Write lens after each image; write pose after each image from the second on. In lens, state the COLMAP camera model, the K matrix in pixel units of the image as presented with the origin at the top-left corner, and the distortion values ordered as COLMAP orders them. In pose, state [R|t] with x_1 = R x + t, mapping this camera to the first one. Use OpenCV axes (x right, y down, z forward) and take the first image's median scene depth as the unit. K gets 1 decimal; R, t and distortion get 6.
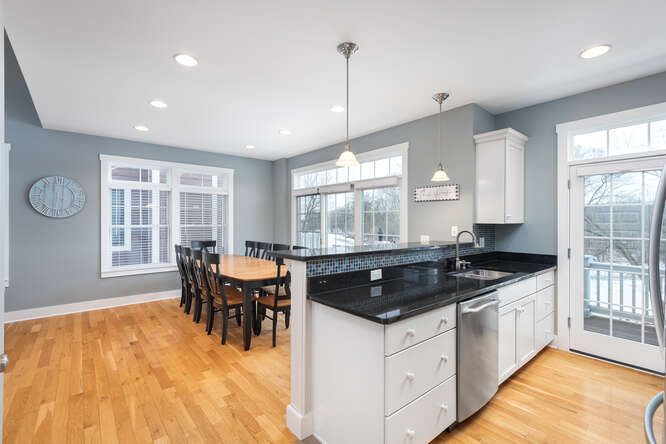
lens RADIAL K [[298.4, 0, 333.0], [0, 298.4, 222.0], [0, 0, 1]] dist [0.002914, 0.000195]
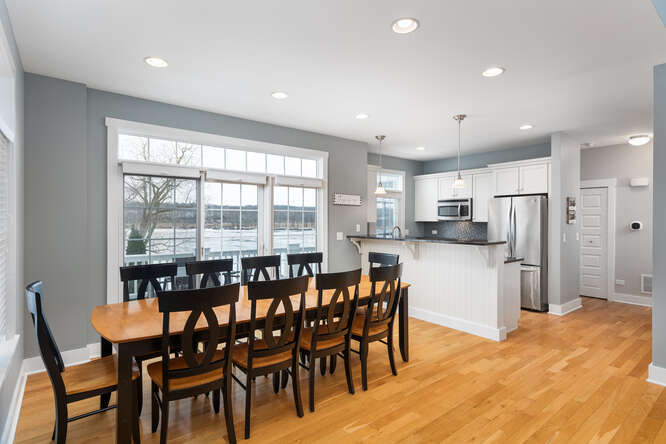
lens RADIAL K [[342.8, 0, 328.4], [0, 342.8, 220.8], [0, 0, 1]] dist [0.007164, -0.000963]
pose [[0.036600, -0.004897, 0.999318, -1.243942], [-0.001102, 0.999987, 0.004940, -0.011094], [-0.999329, -0.001282, 0.036594, 1.099616]]
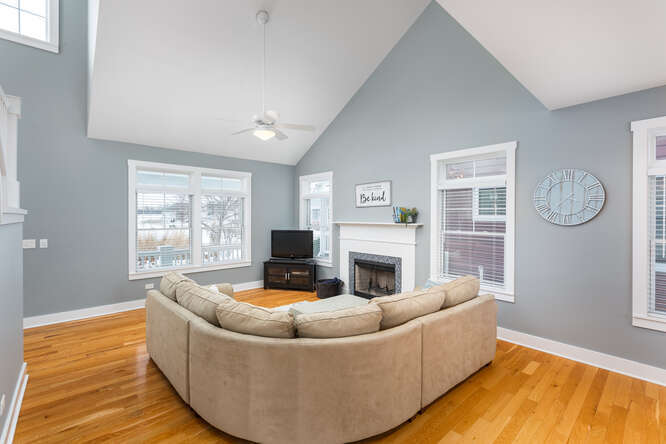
lens RADIAL K [[290.3, 0, 323.3], [0, 290.3, 217.5], [0, 0, 1]] dist [-0.001061, -0.000561]
pose [[0.013064, -0.003426, -0.999909, -0.262352], [-0.006441, 0.999973, -0.003510, -0.035772], [0.999894, 0.006486, 0.013041, 0.489710]]
